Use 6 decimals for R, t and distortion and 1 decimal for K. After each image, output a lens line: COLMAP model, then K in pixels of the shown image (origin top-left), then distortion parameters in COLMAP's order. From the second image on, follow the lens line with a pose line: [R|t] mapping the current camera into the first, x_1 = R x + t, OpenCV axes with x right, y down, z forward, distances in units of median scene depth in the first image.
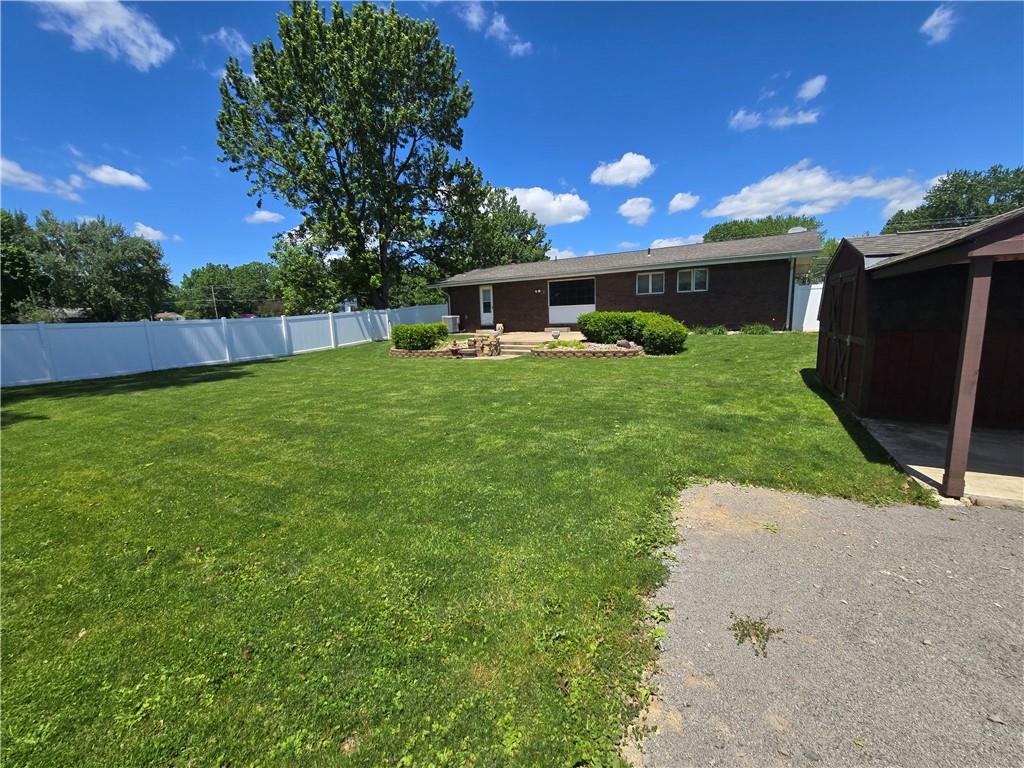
lens RADIAL K [[420.5, 0, 511.8], [0, 420.5, 378.2], [0, 0, 1]] dist [-0.003688, 0.000236]
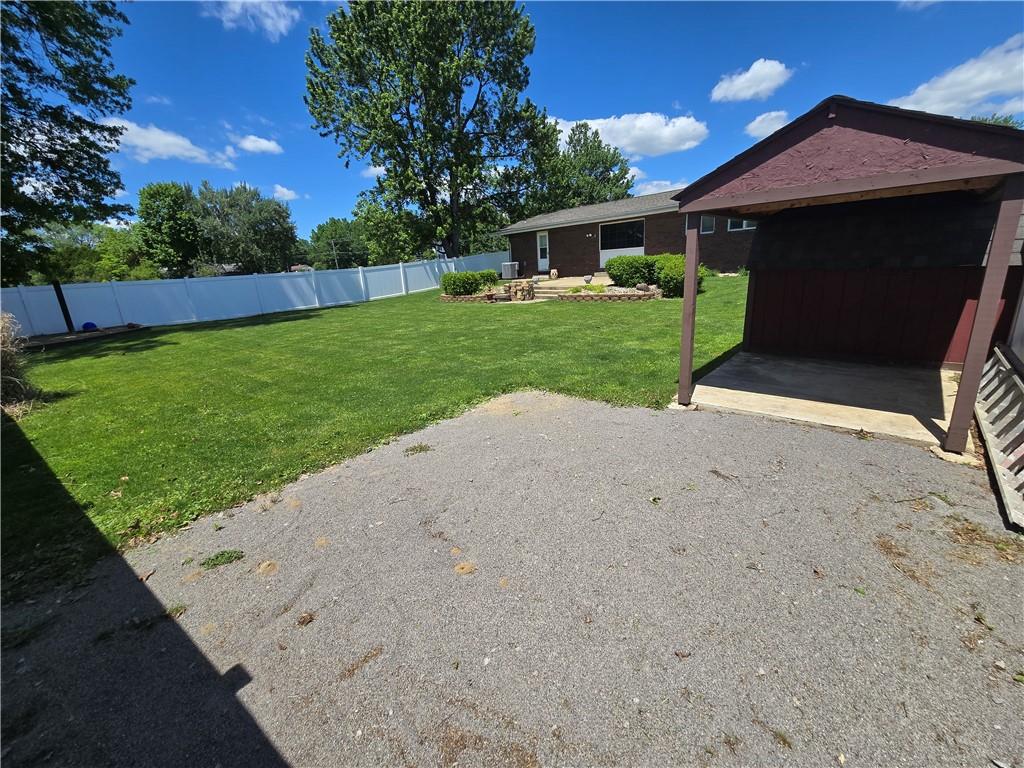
lens RADIAL K [[420.5, 0, 506.8], [0, 420.5, 376.0], [0, 0, 1]] dist [-0.003688, 0.000236]
pose [[0.970267, 0.037851, -0.239060, 0.099908], [-0.009181, 0.992741, 0.119920, 0.006169], [0.241864, -0.114159, 0.963571, -0.040905]]
